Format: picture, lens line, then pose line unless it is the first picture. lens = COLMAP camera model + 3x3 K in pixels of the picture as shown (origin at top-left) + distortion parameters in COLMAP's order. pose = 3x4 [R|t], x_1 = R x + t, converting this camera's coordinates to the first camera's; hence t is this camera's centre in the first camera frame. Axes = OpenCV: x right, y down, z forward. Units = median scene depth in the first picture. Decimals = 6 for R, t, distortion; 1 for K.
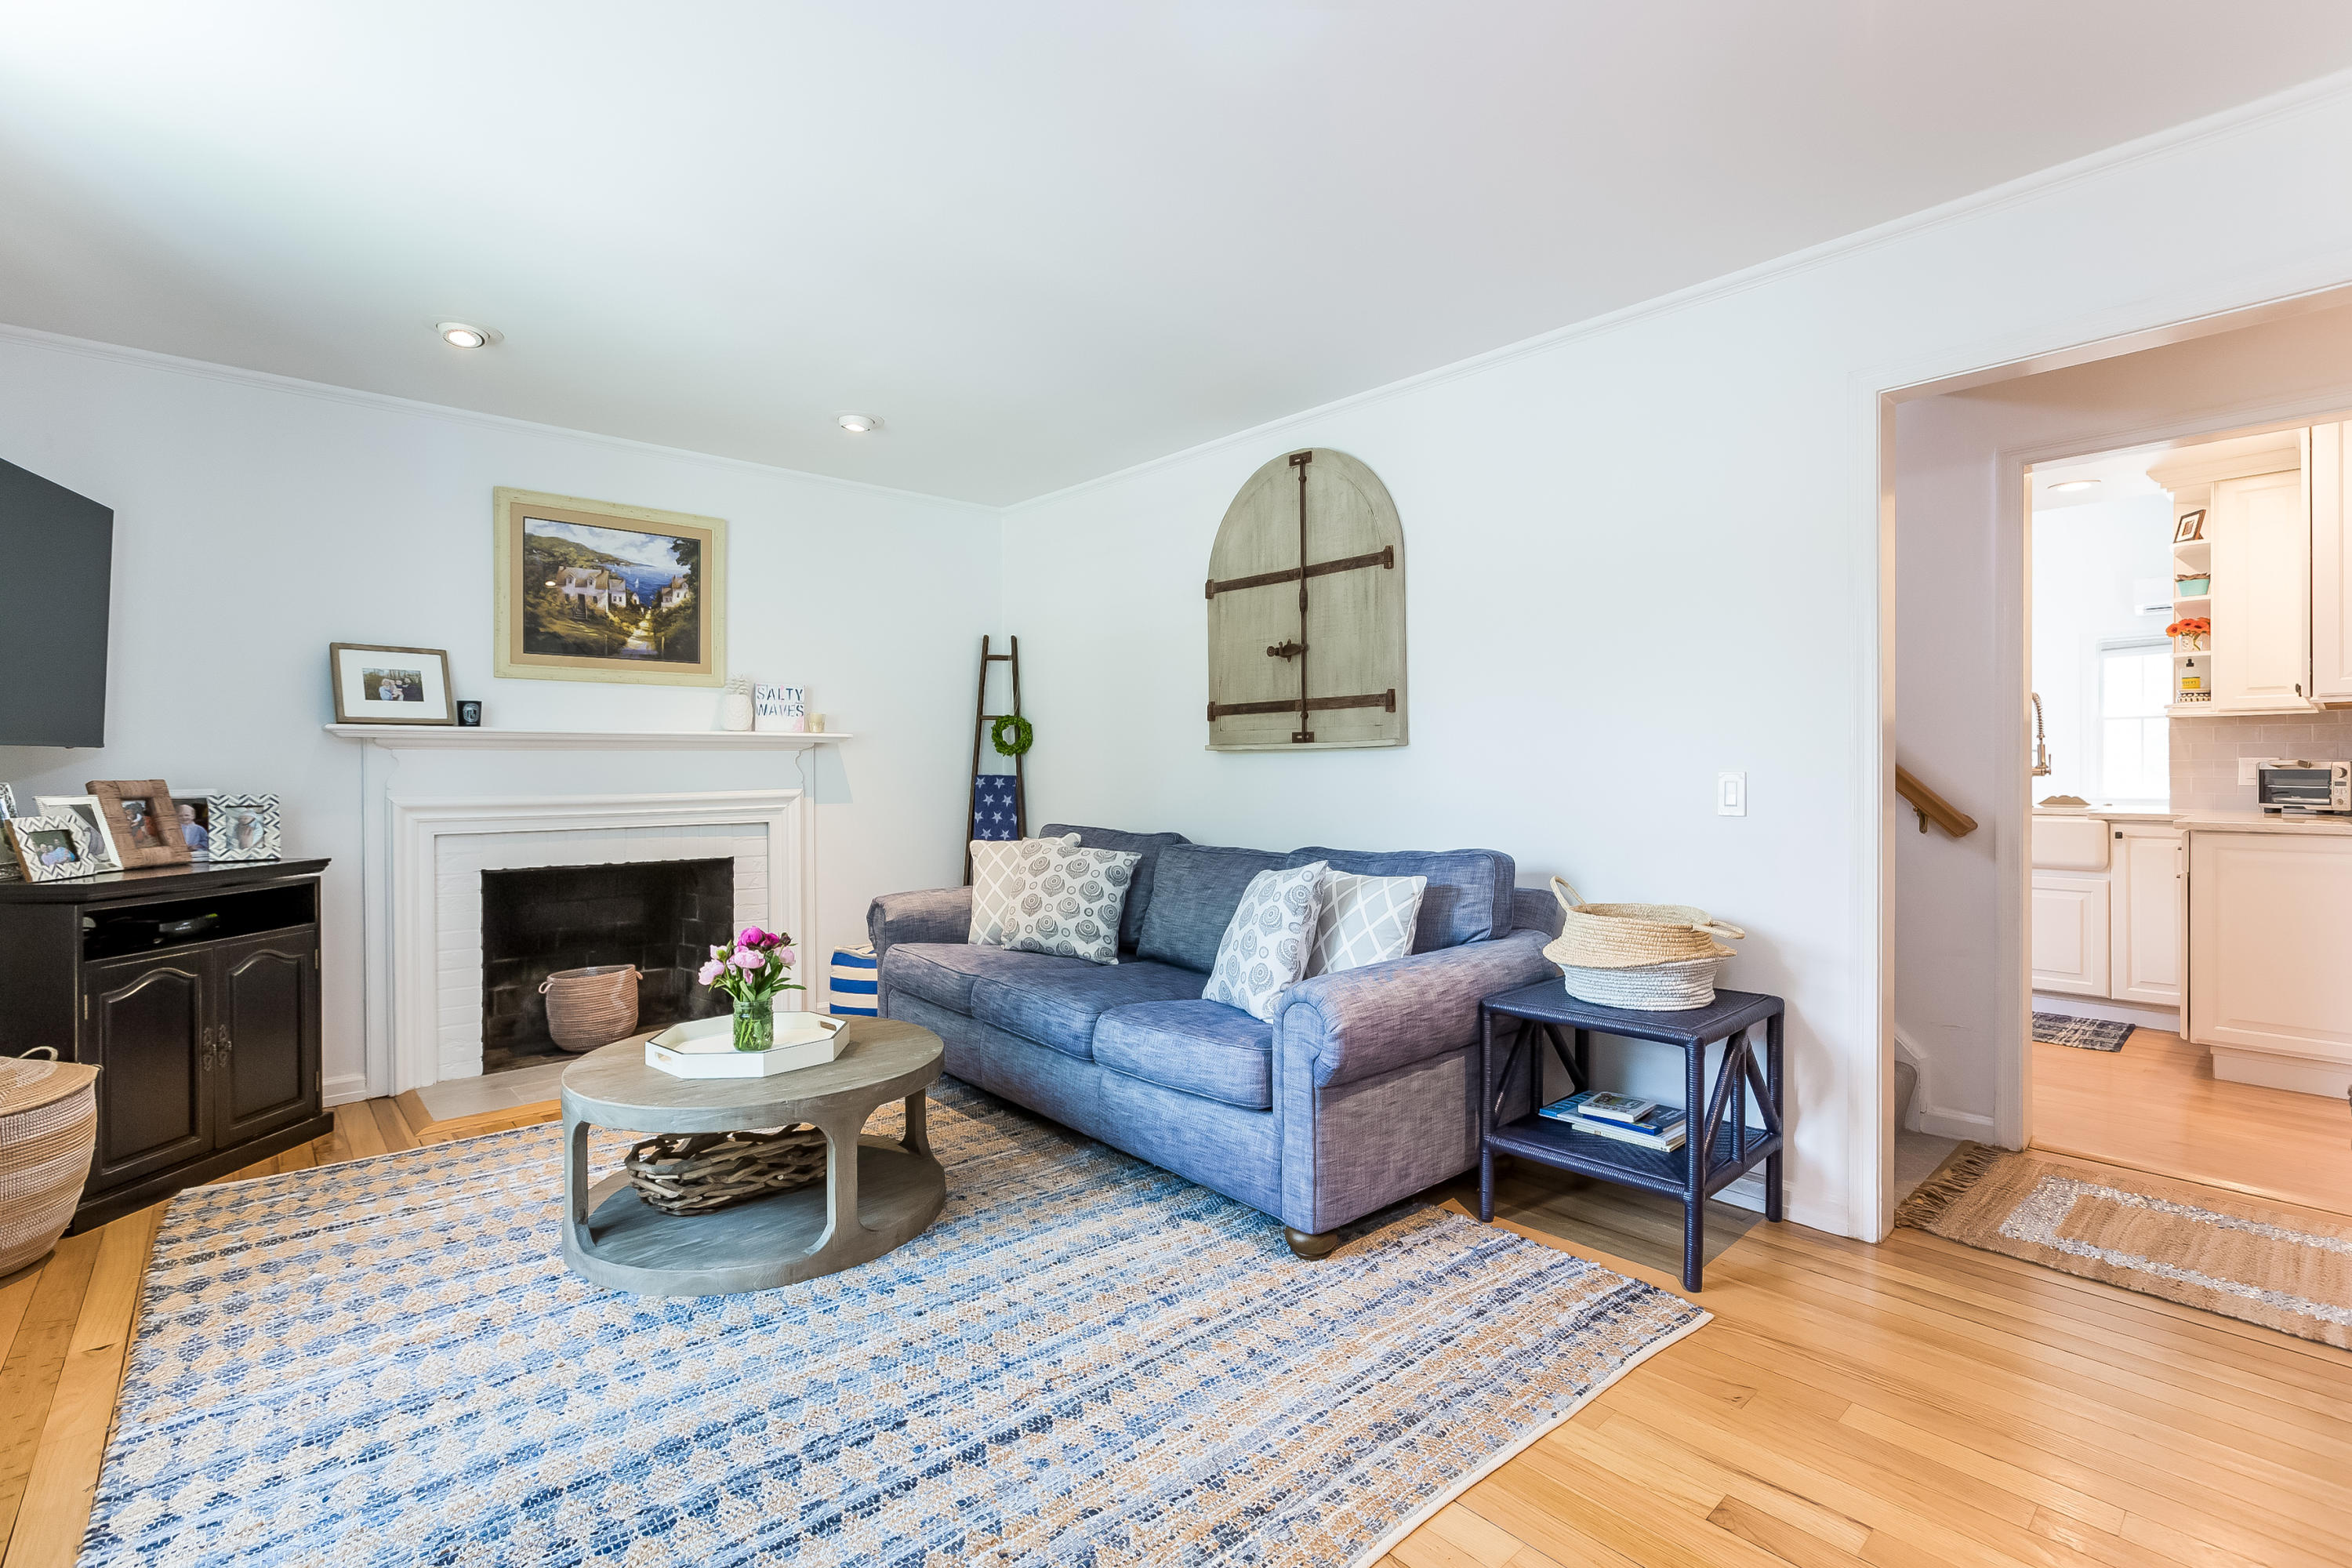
lens RADIAL K [[1075.3, 0, 1177.7], [0, 1075.3, 782.2], [0, 0, 1]] dist [-0.003400, 0.000852]
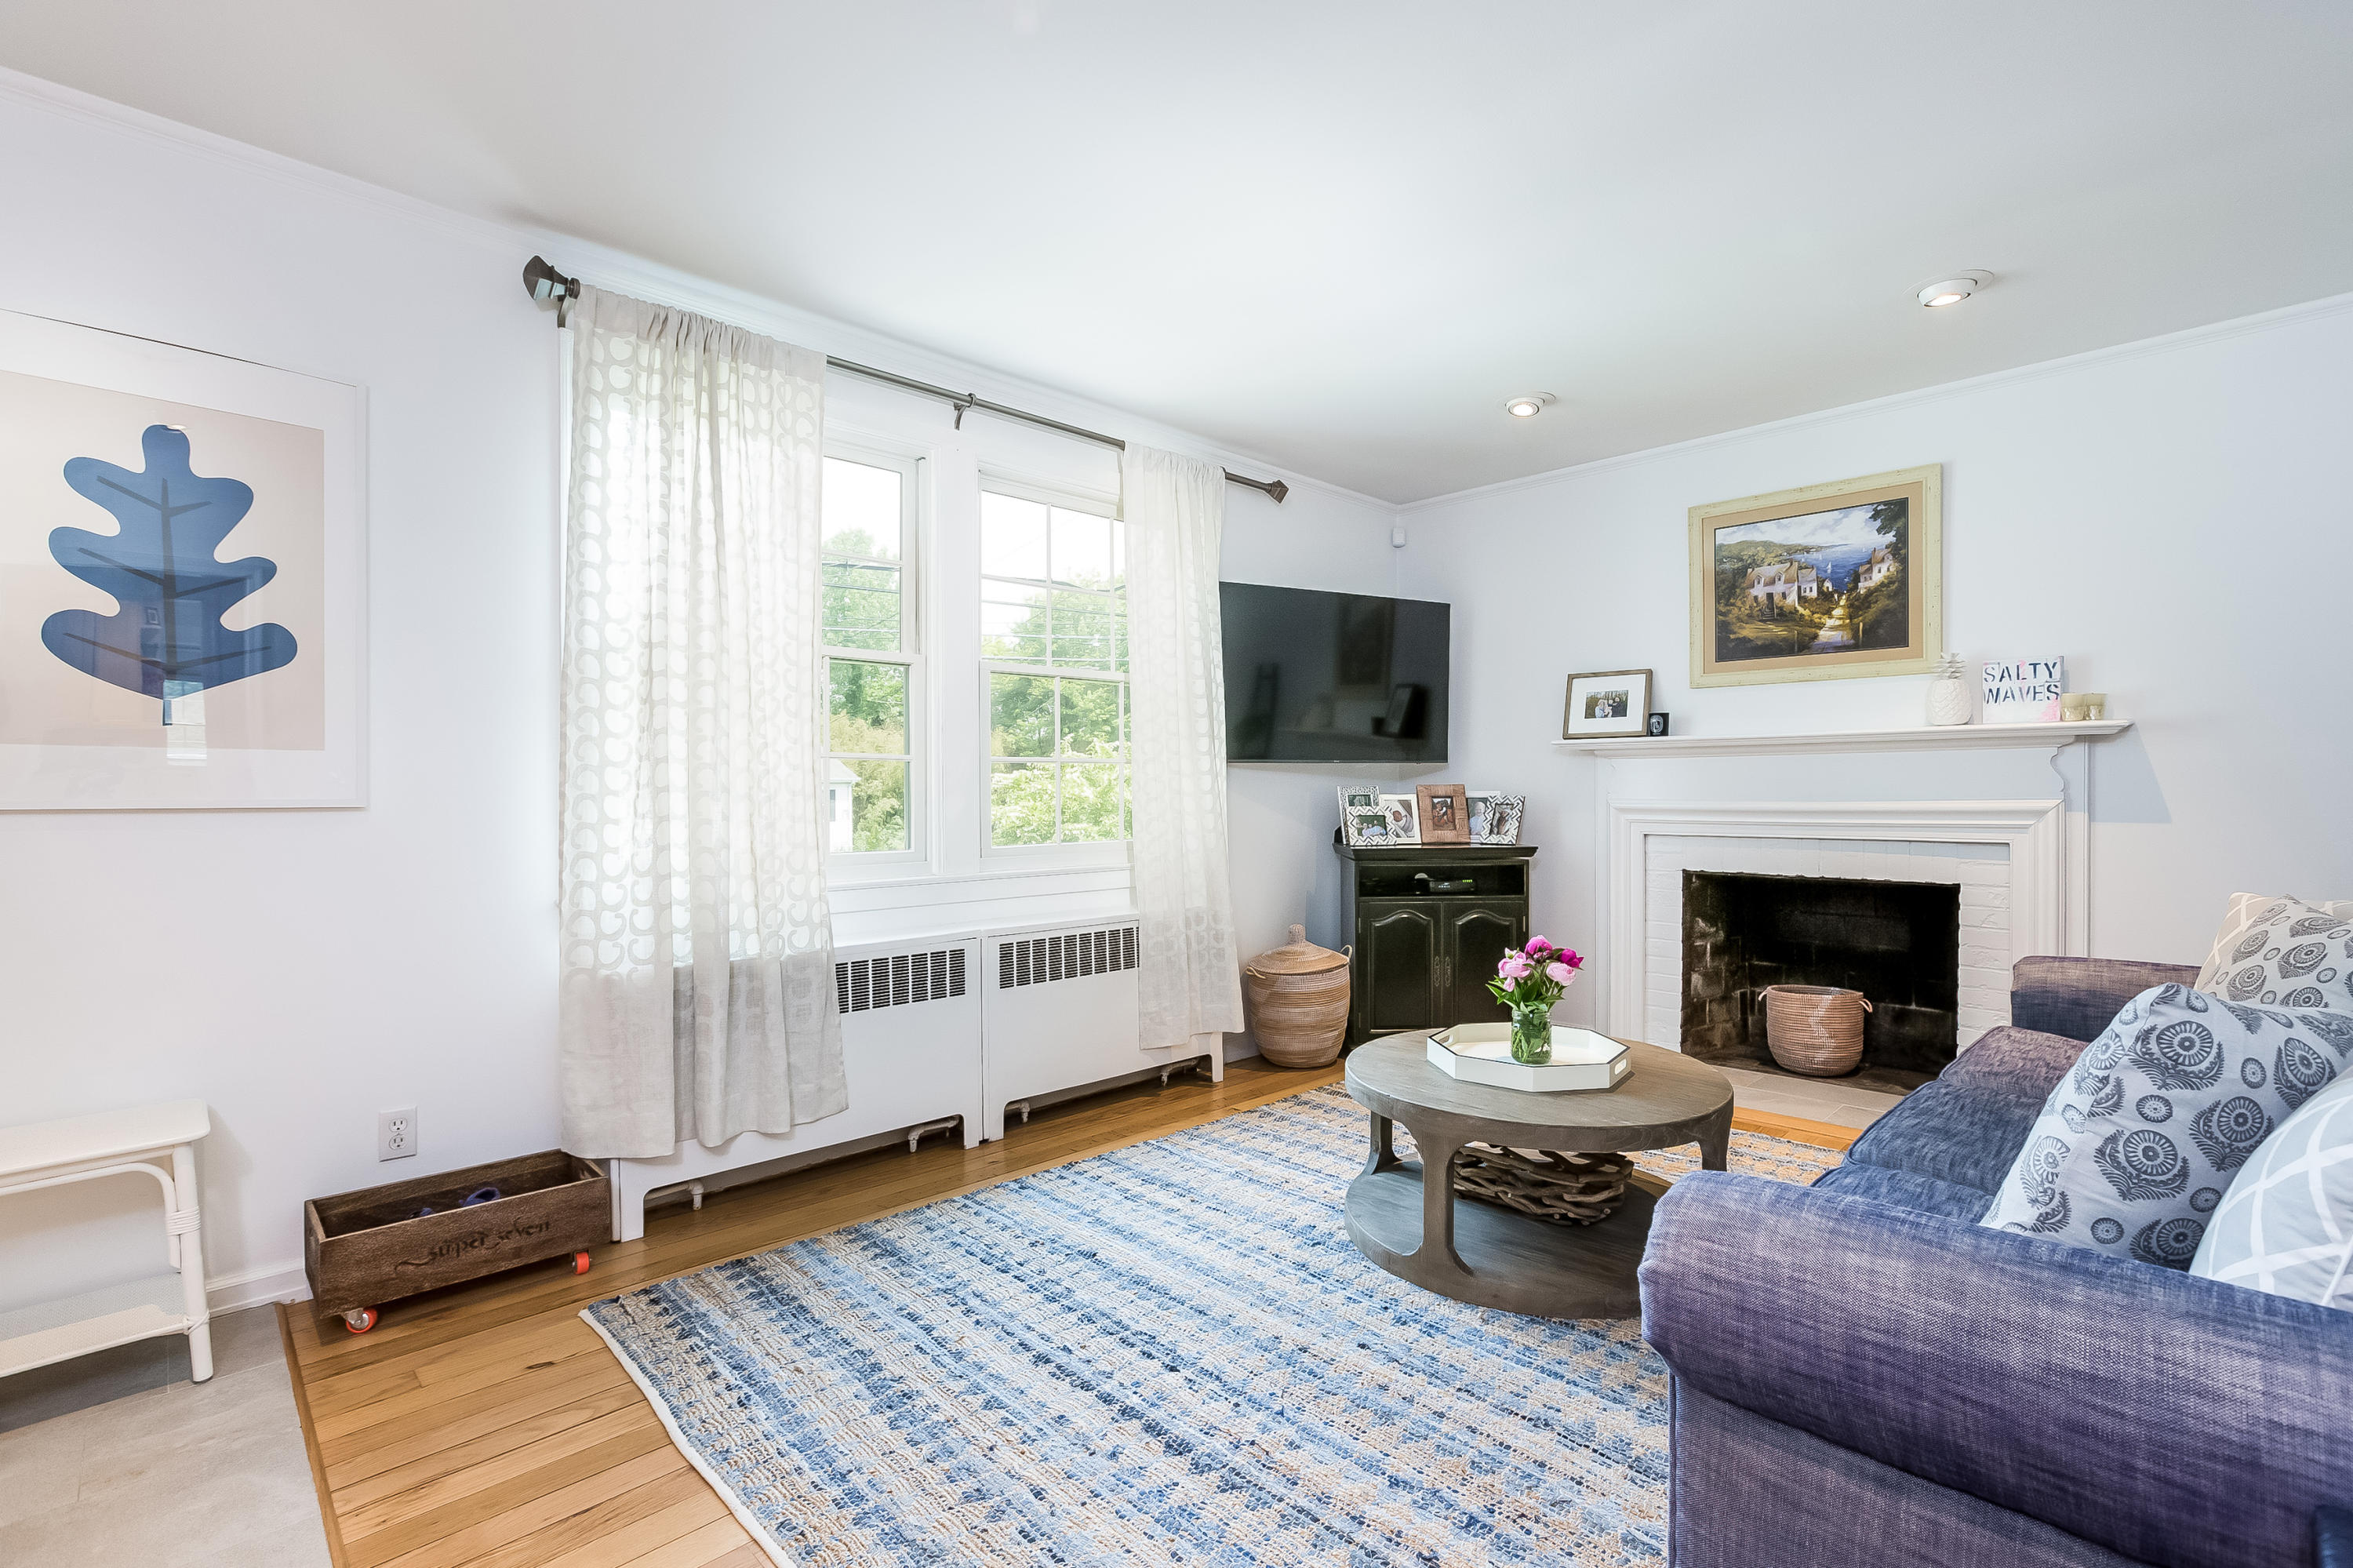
lens RADIAL K [[1057.7, 0, 1178.4], [0, 1057.7, 808.7], [0, 0, 1]] dist [-0.027778, 0.000325]
pose [[0.050558, 0.023905, -0.998435, 0.372049], [-0.007533, 0.999694, 0.023554, -0.000024], [0.998693, 0.006330, 0.050723, 0.441313]]
